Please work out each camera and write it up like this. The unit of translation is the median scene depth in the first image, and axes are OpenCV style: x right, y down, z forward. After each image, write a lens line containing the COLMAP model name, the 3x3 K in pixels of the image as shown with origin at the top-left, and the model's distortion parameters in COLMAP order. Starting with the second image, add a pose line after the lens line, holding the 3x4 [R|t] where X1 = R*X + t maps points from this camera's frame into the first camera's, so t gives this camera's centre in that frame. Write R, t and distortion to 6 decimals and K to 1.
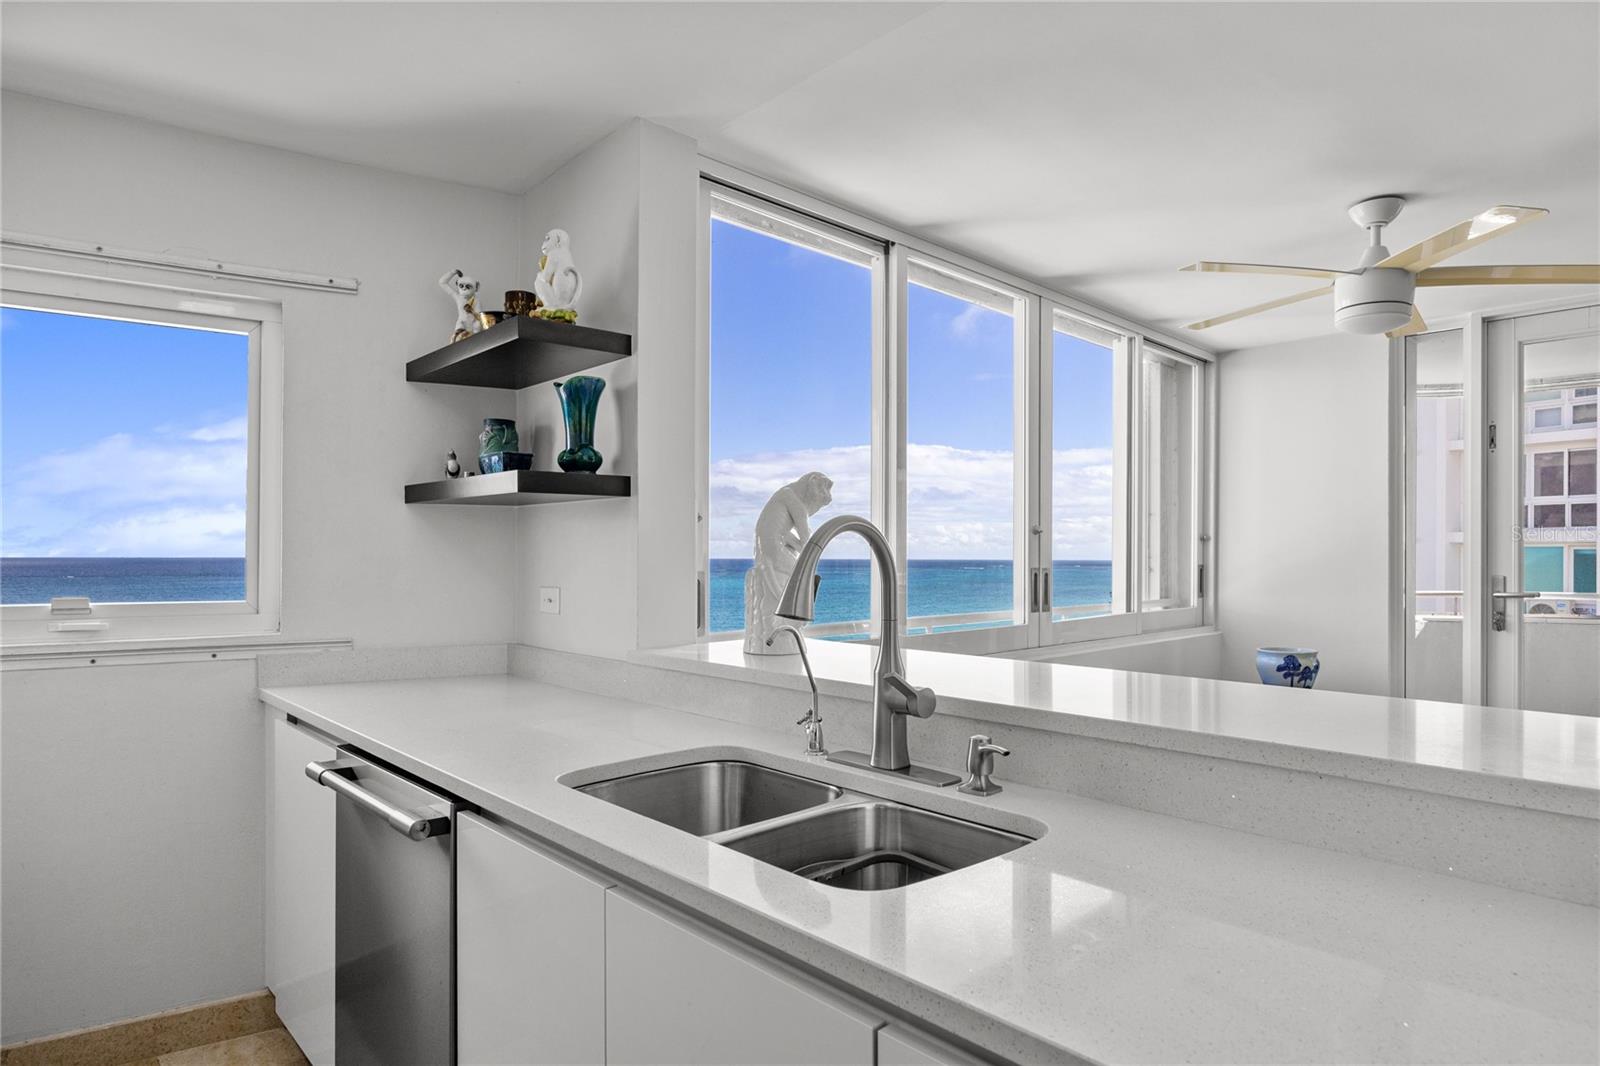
lens RADIAL K [[899.0, 0, 801.4], [0, 899.0, 555.4], [0, 0, 1]] dist [-0.000358, 0.000449]
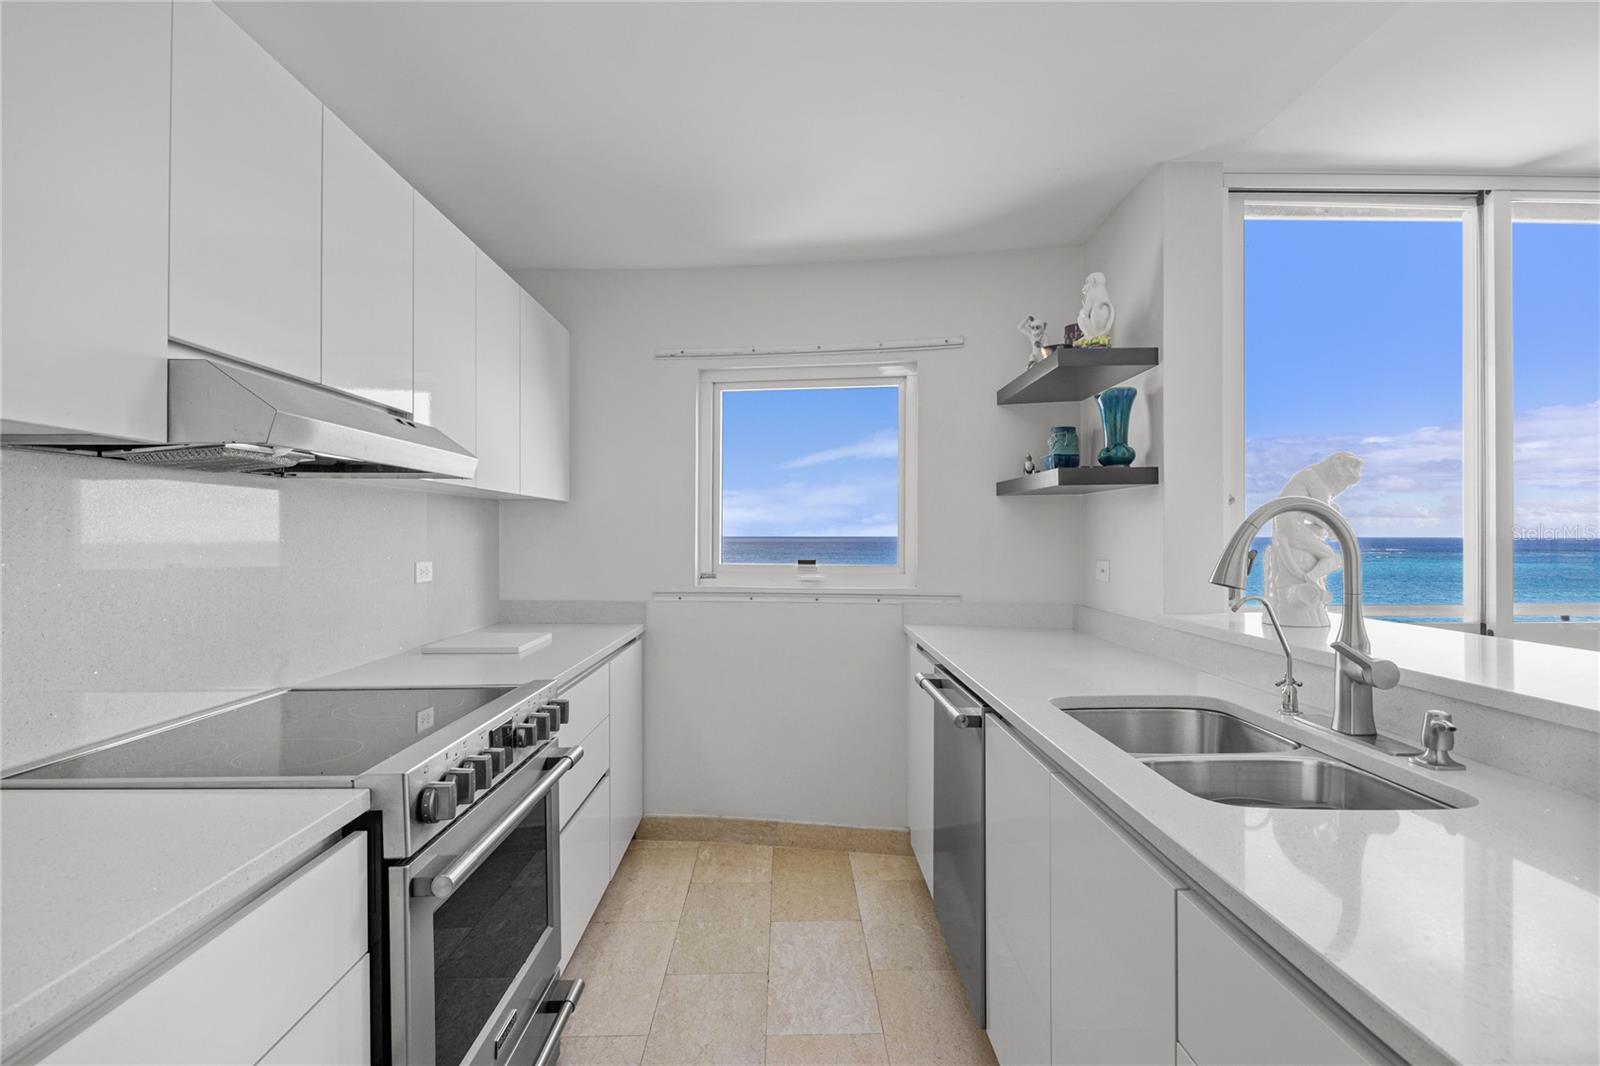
lens RADIAL K [[804.1, 0, 800.0], [0, 804.1, 533.0], [0, 0, 1]] dist [-0.001646, 0.000067]
pose [[0.733536, -0.003762, -0.679640, 0.184039], [0.002193, 0.999993, -0.003168, 0.001122], [0.679647, 0.000833, 0.733539, -0.095430]]
